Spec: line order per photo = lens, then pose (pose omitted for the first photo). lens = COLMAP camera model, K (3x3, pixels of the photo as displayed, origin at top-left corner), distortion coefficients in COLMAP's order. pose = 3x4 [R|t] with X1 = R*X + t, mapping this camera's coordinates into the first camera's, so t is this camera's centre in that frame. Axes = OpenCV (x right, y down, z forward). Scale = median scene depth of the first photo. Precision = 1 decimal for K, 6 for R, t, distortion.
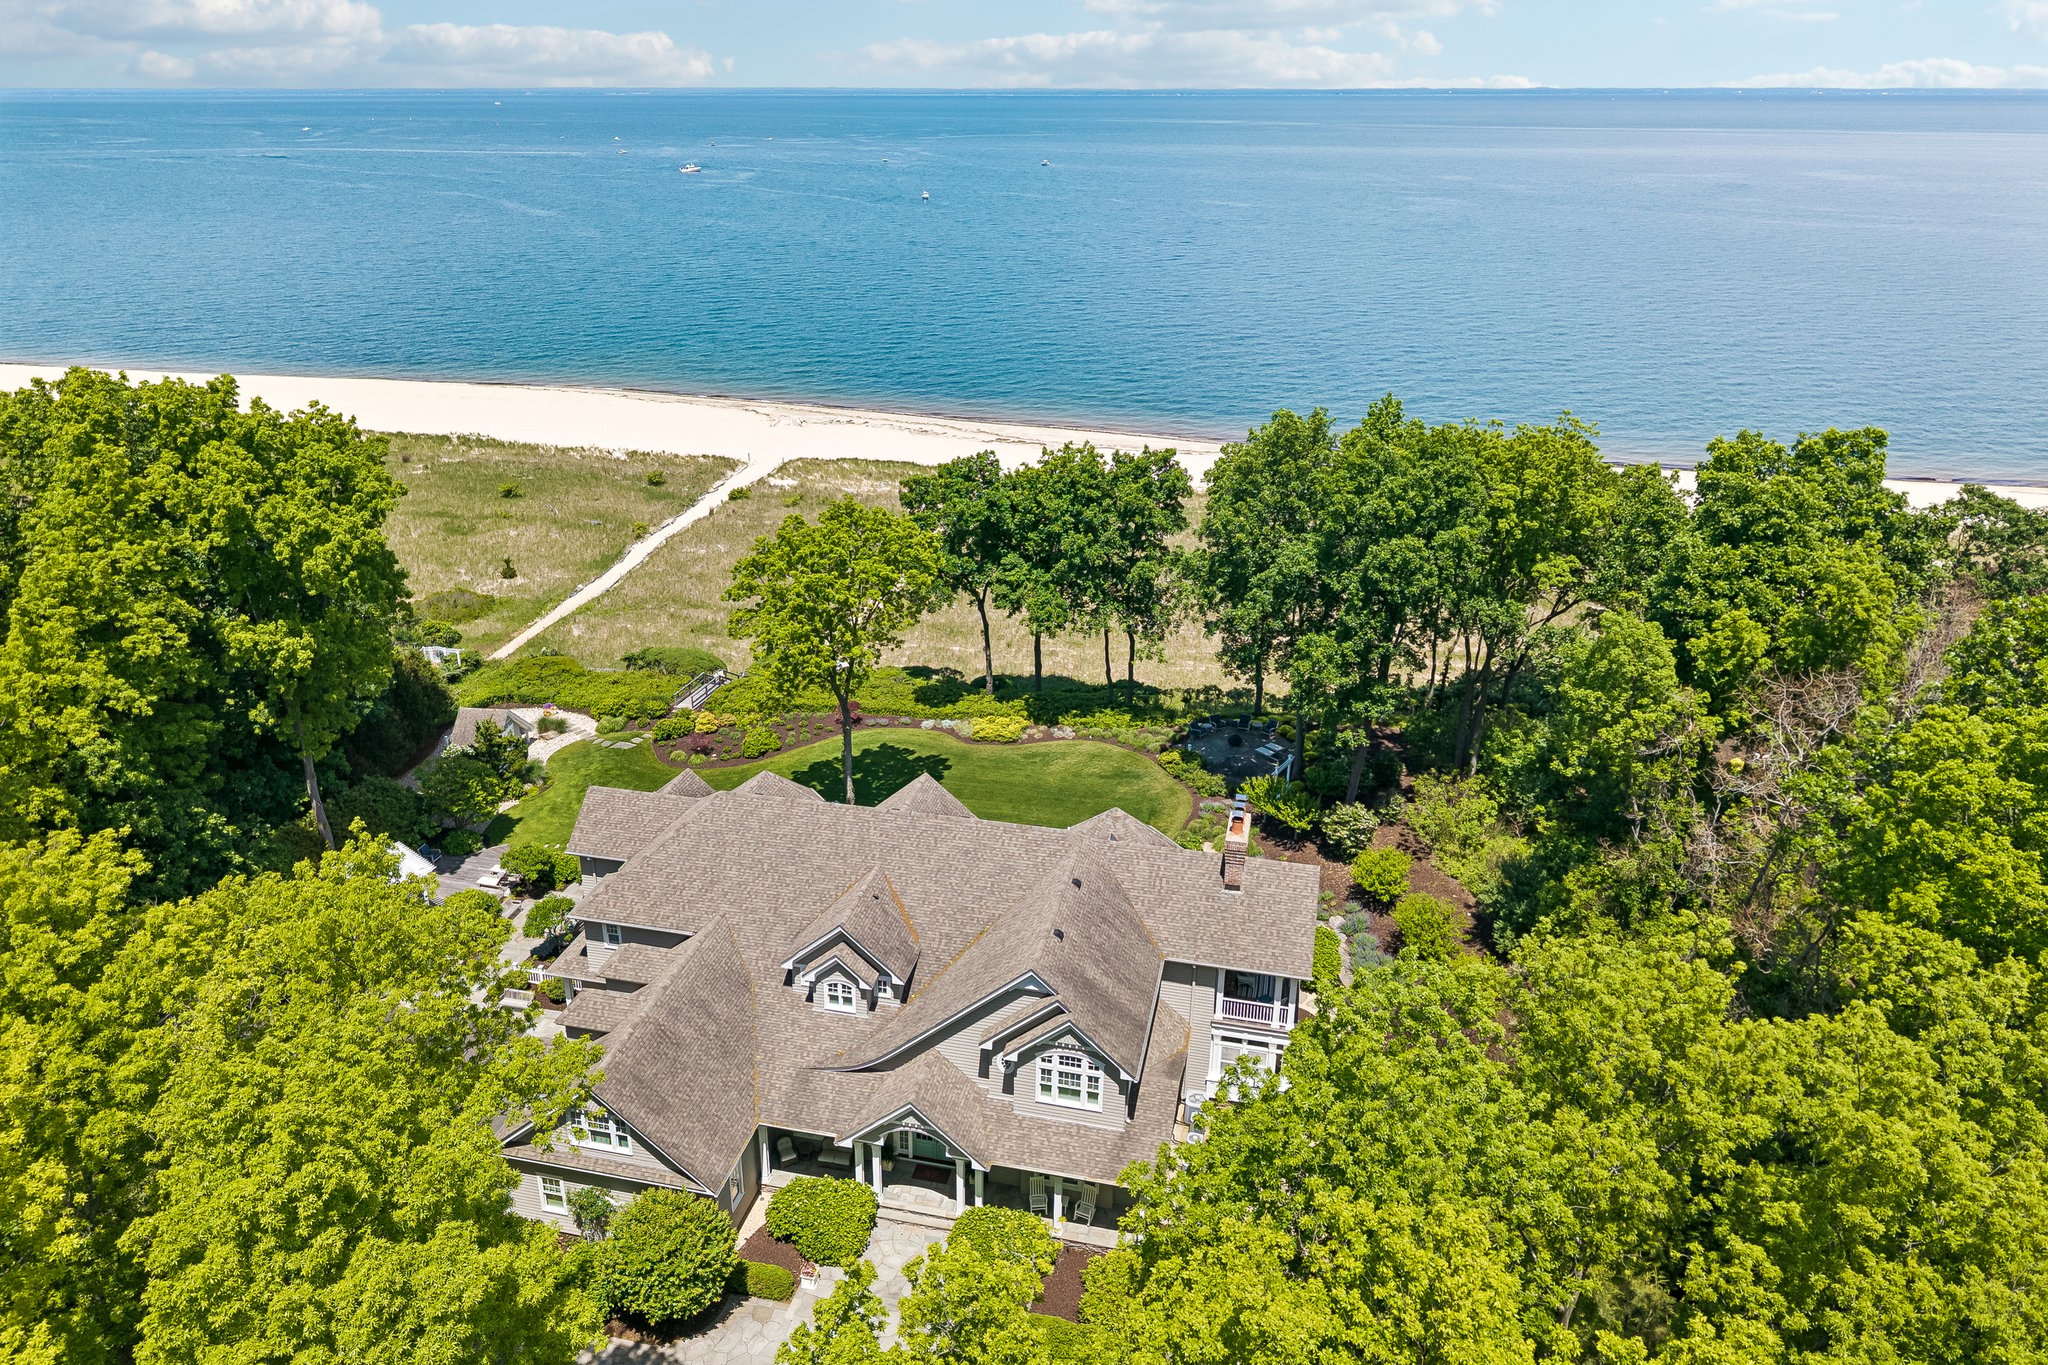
lens RADIAL K [[1444.0, 0, 1027.9], [0, 1444.0, 635.6], [0, 0, 1]] dist [0.024447, -0.000236]
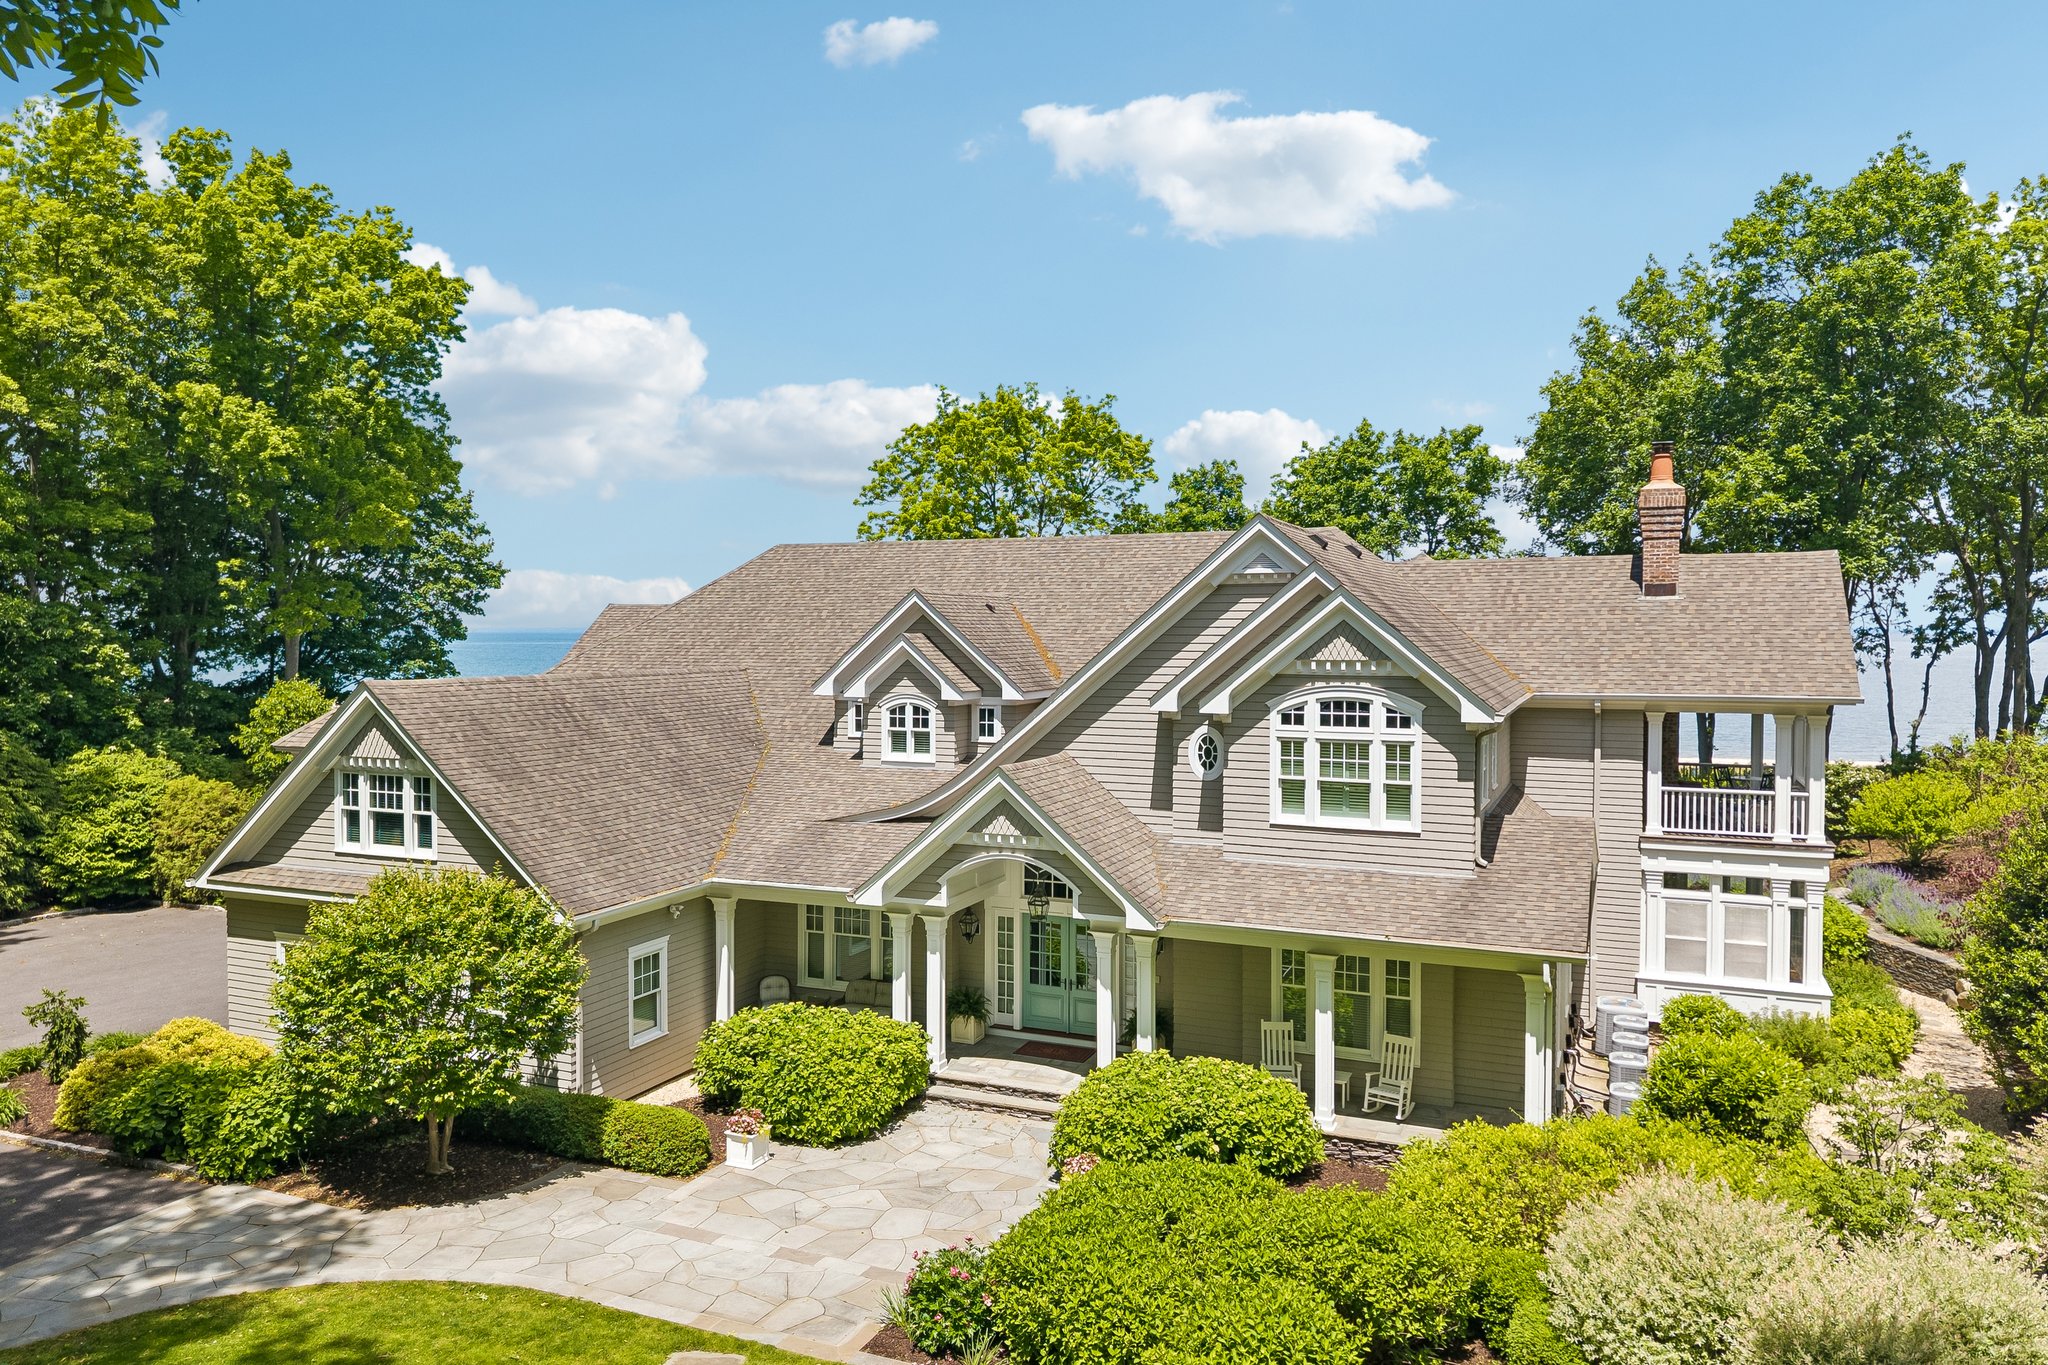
lens RADIAL K [[1430.4, 0, 1019.2], [0, 1430.4, 620.6], [0, 0, 1]] dist [0.065072, -0.086601]
pose [[0.982205, -0.009563, -0.187570, 0.011164], [-0.055784, 0.938781, -0.339970, 0.359594], [0.179338, 0.344383, 0.921541, 0.458175]]
